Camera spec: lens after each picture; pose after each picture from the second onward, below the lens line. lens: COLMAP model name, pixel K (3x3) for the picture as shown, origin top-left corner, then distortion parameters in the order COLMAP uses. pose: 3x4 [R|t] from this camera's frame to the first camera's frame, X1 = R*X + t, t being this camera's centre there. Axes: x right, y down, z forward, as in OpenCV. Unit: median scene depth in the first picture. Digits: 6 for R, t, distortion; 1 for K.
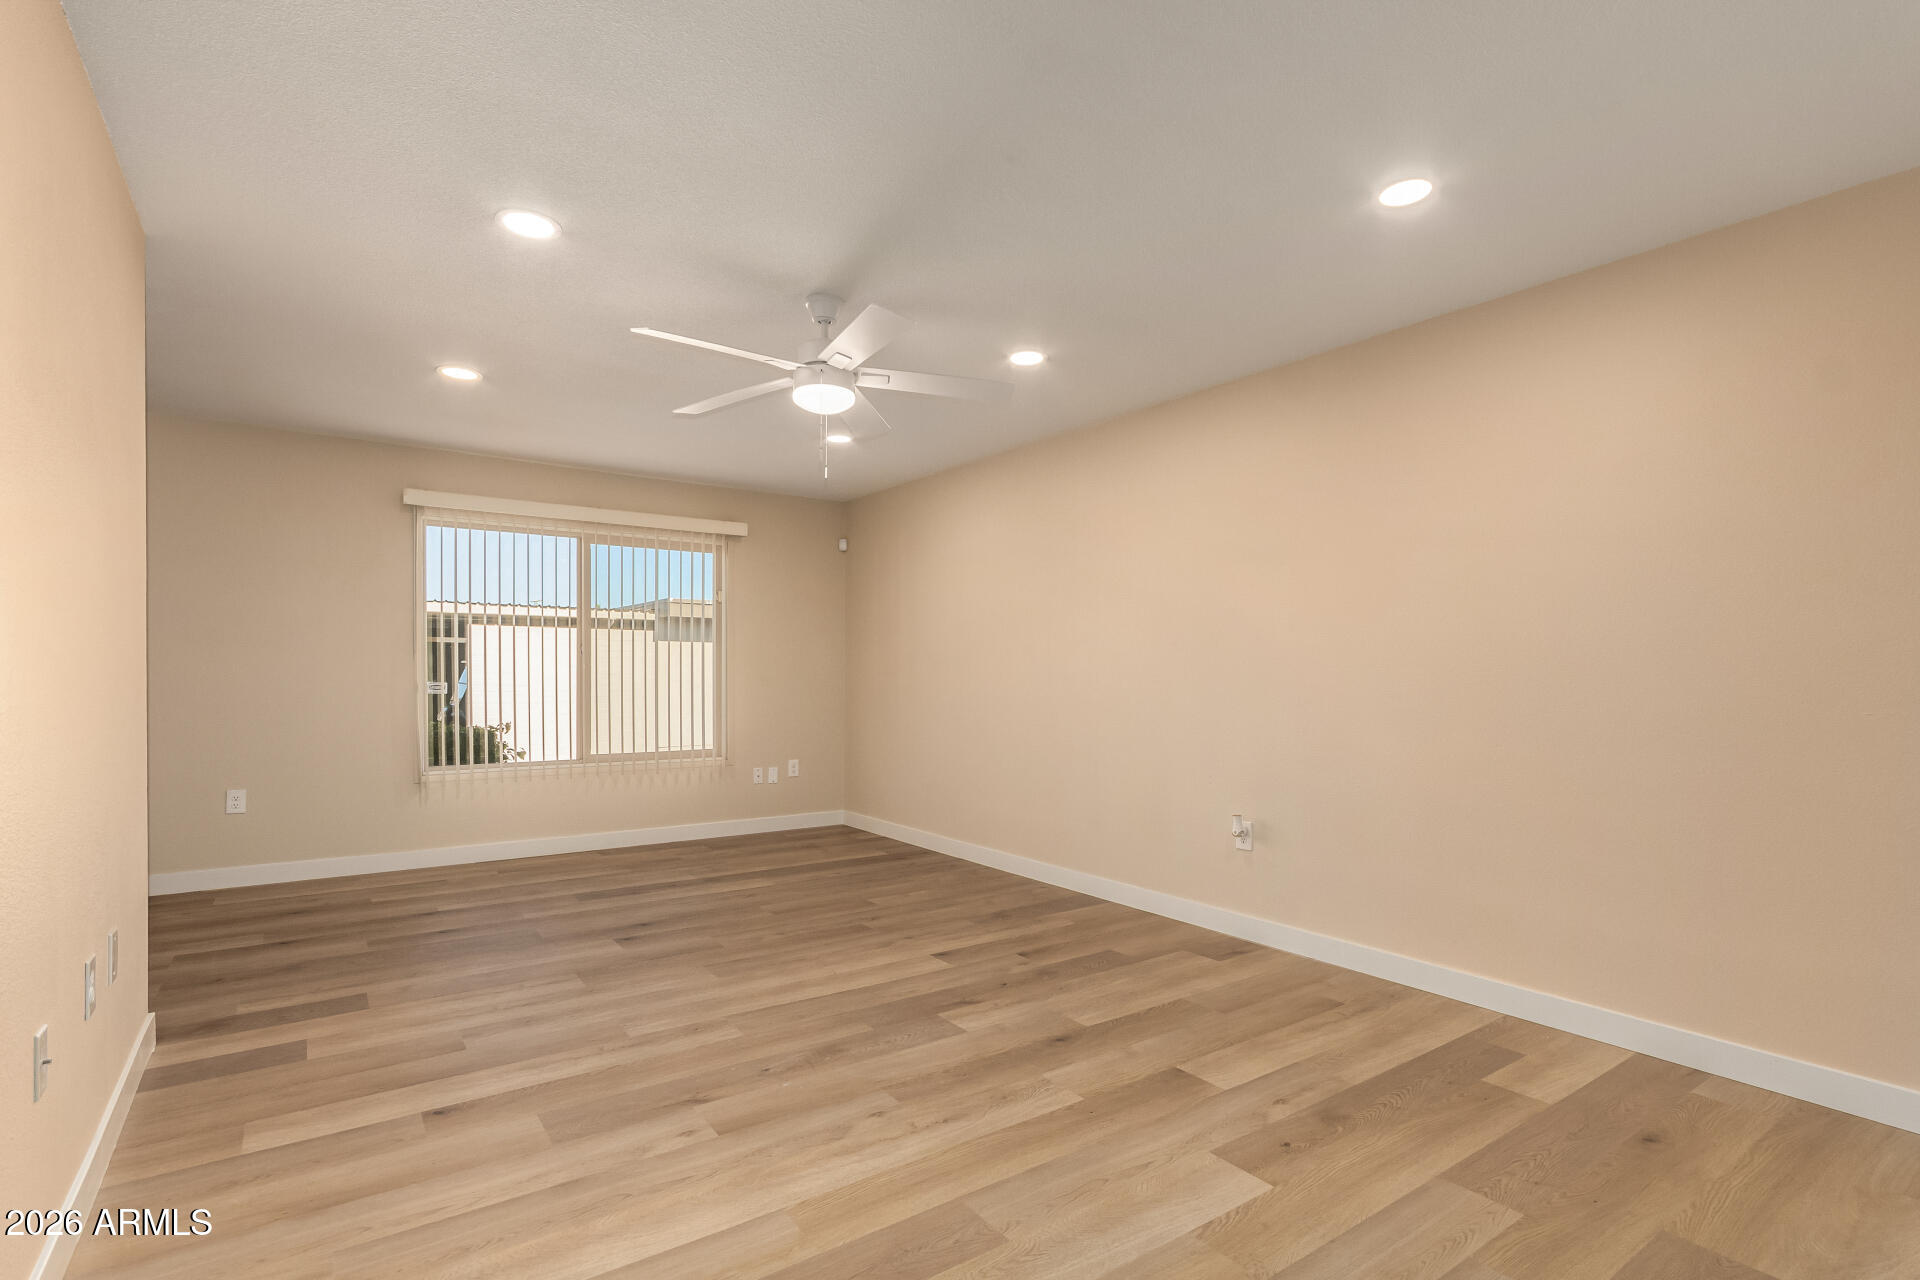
lens RADIAL K [[909.0, 0, 964.5], [0, 909.0, 668.8], [0, 0, 1]] dist [0.004610, 0.000962]
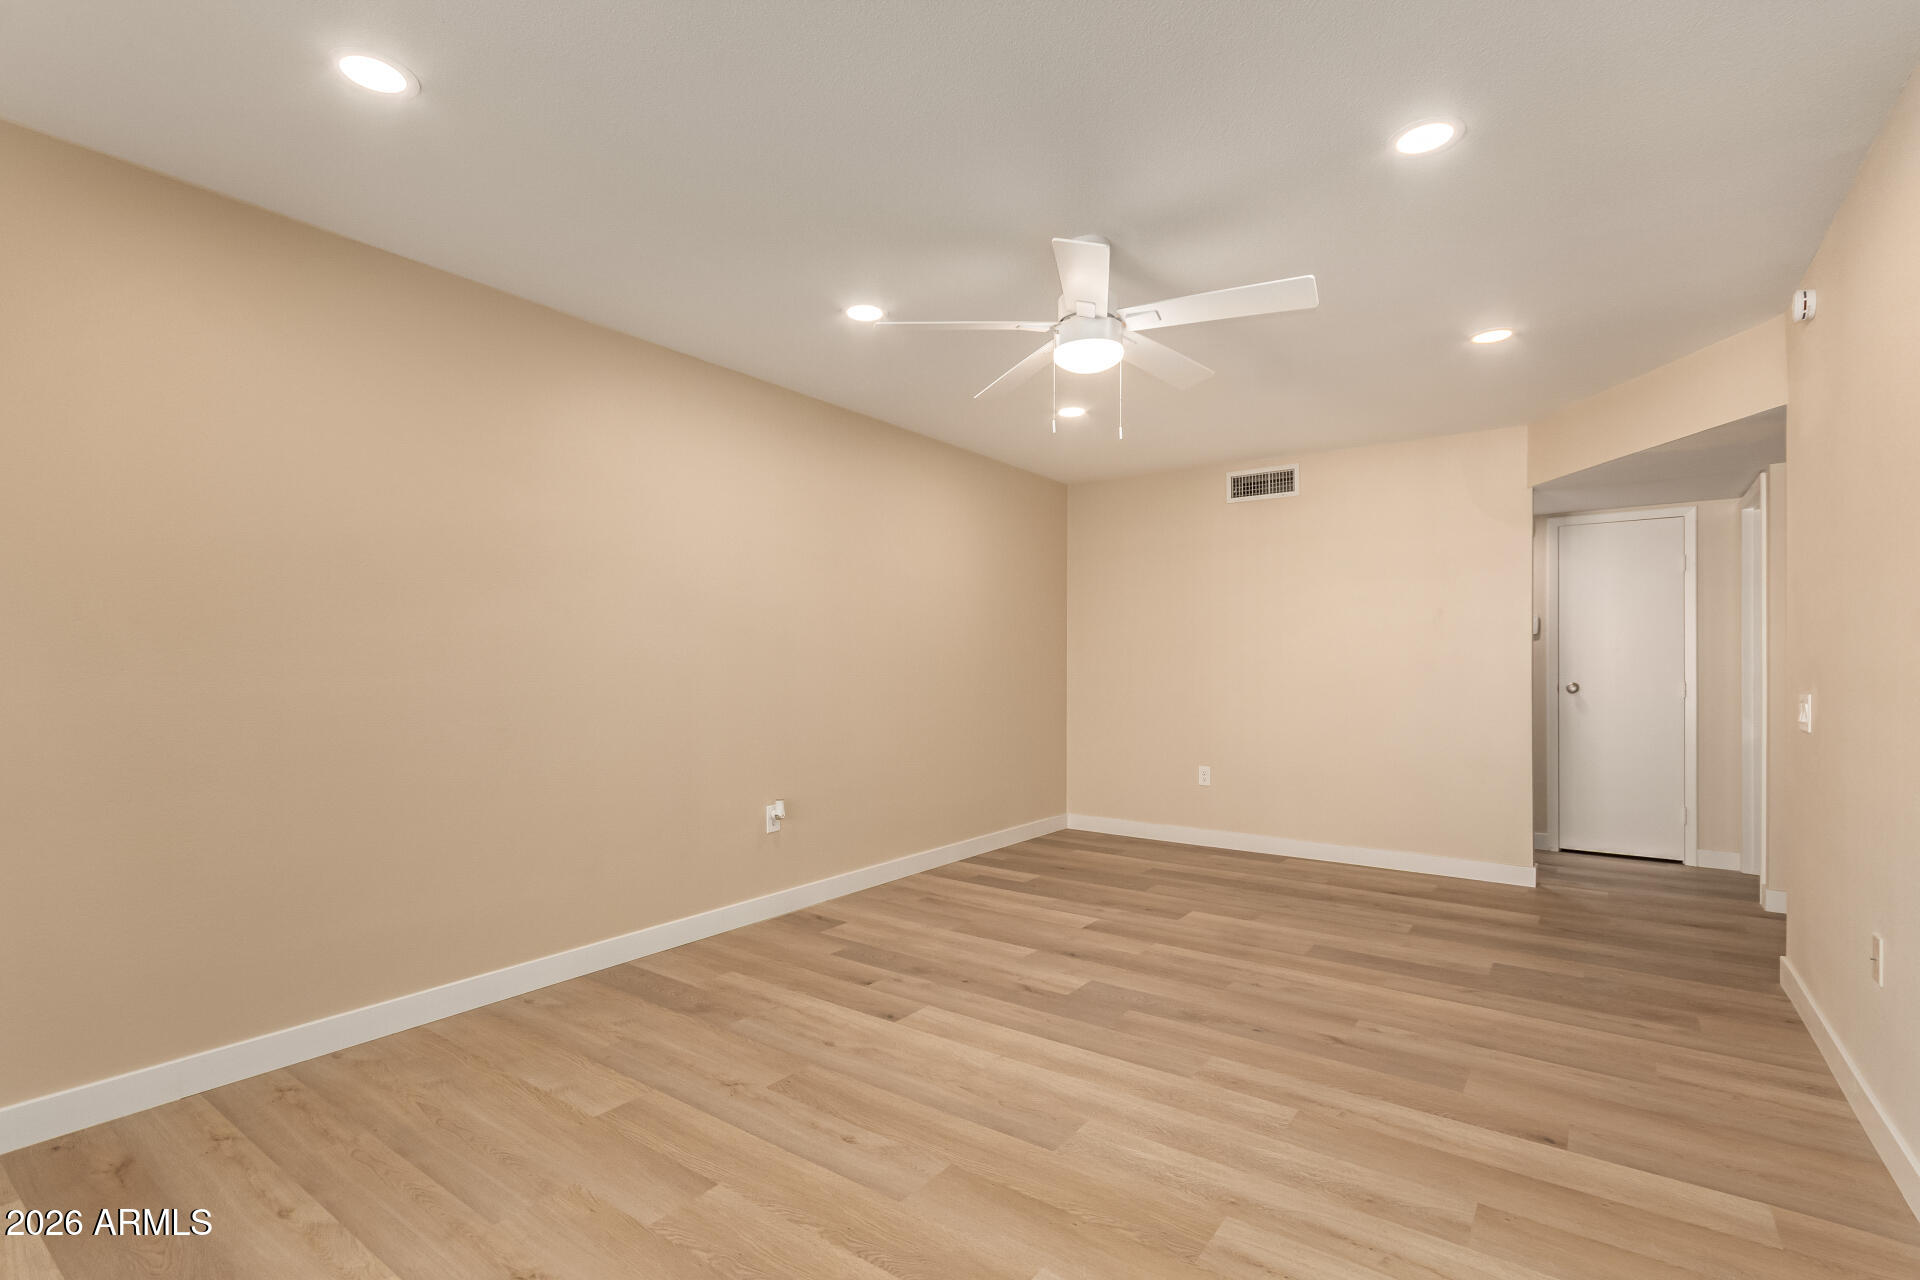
lens RADIAL K [[886.7, 0, 959.4], [0, 886.7, 658.2], [0, 0, 1]] dist [0.003405, 0.001071]
pose [[-0.314069, 0.001112, 0.949400, -0.898208], [-0.009446, 0.999946, -0.004296, -0.006791], [-0.949353, -0.010317, -0.314041, 1.335171]]
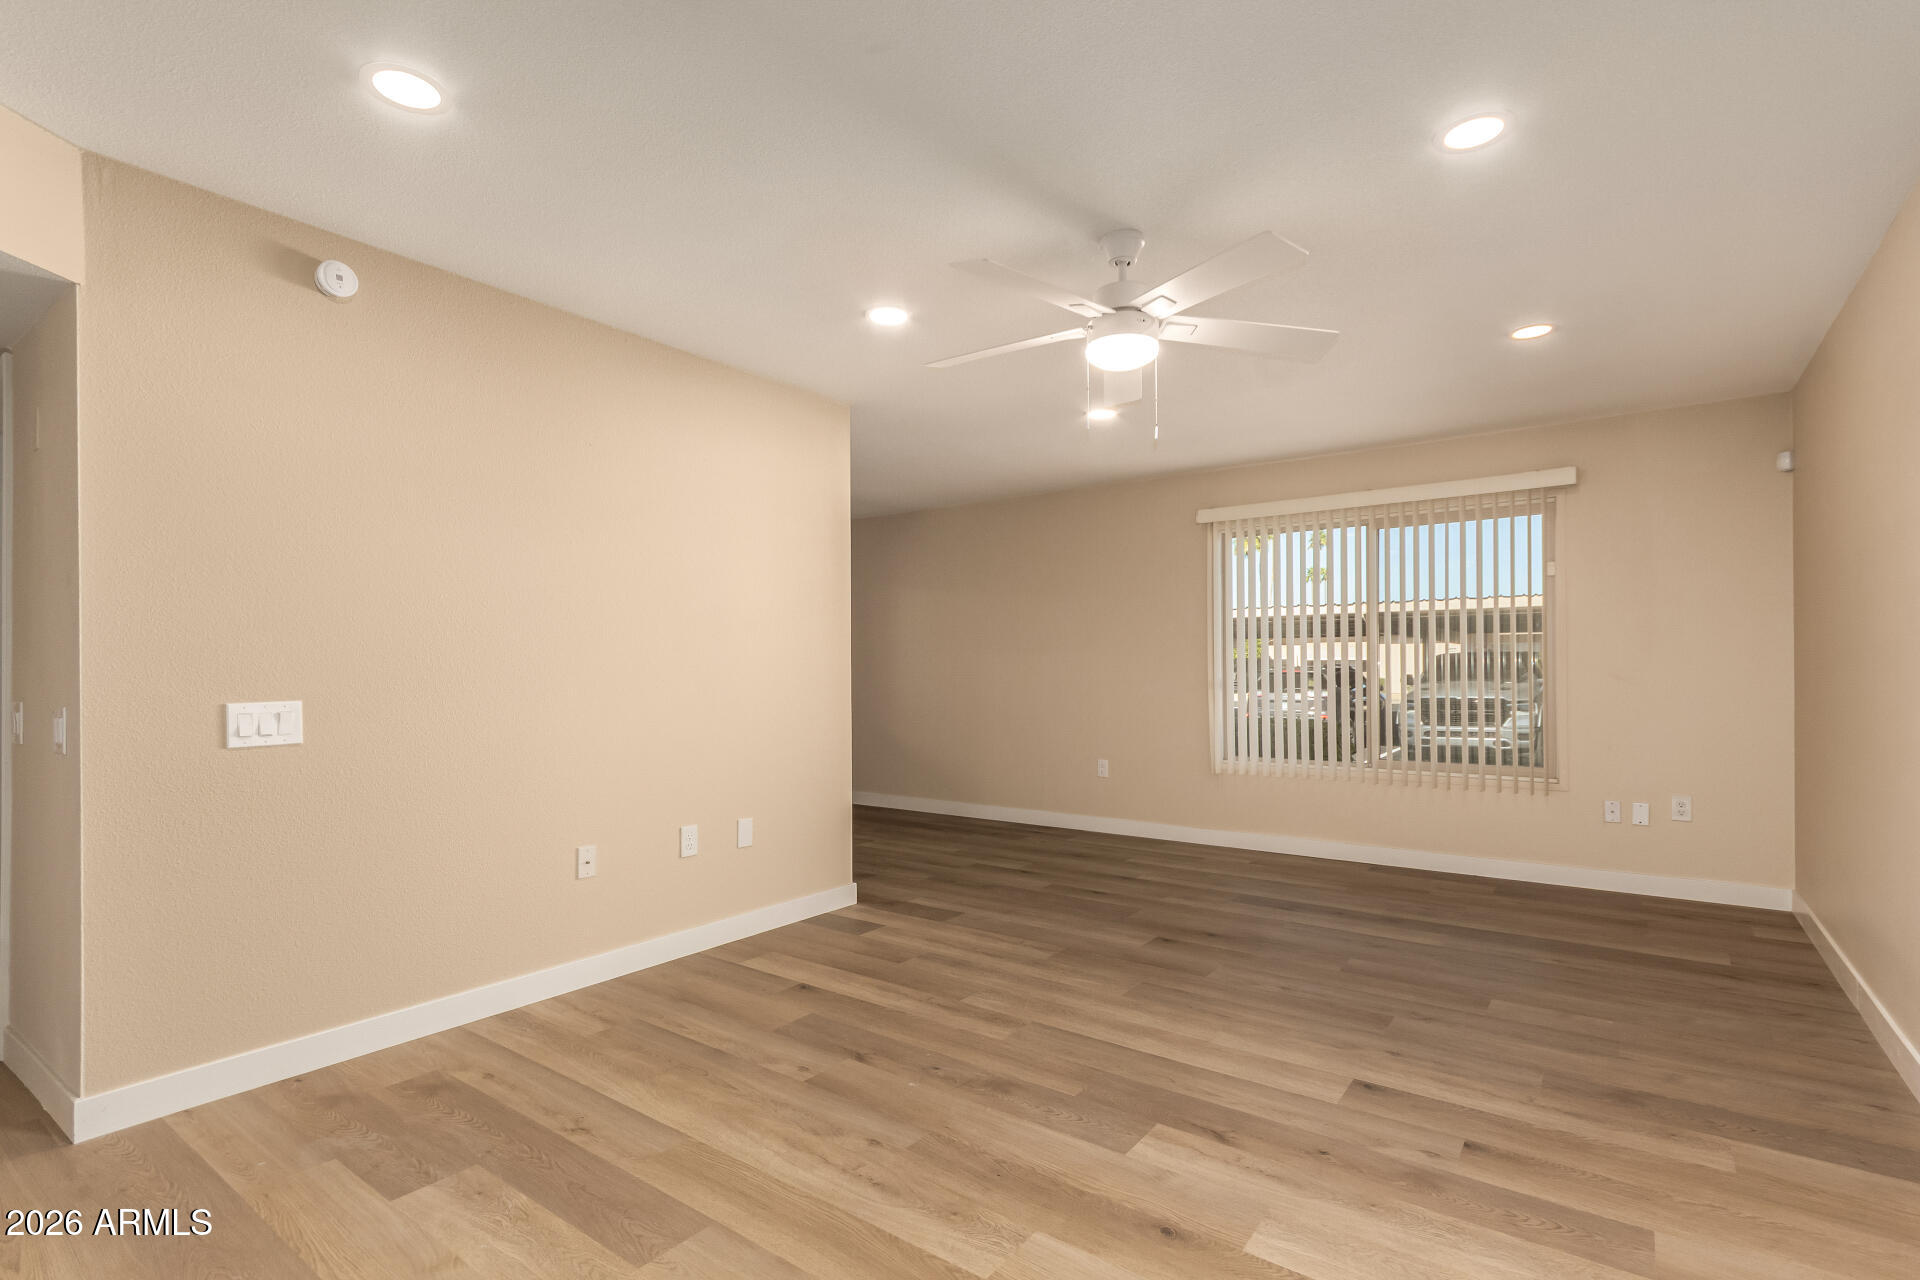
lens RADIAL K [[909.0, 0, 964.5], [0, 909.0, 668.8], [0, 0, 1]] dist [0.004610, 0.000962]
pose [[0.310595, -0.008633, -0.950503, 0.586155], [0.010315, 0.999930, -0.005711, 0.006979], [0.950486, -0.008030, 0.310662, 0.569701]]
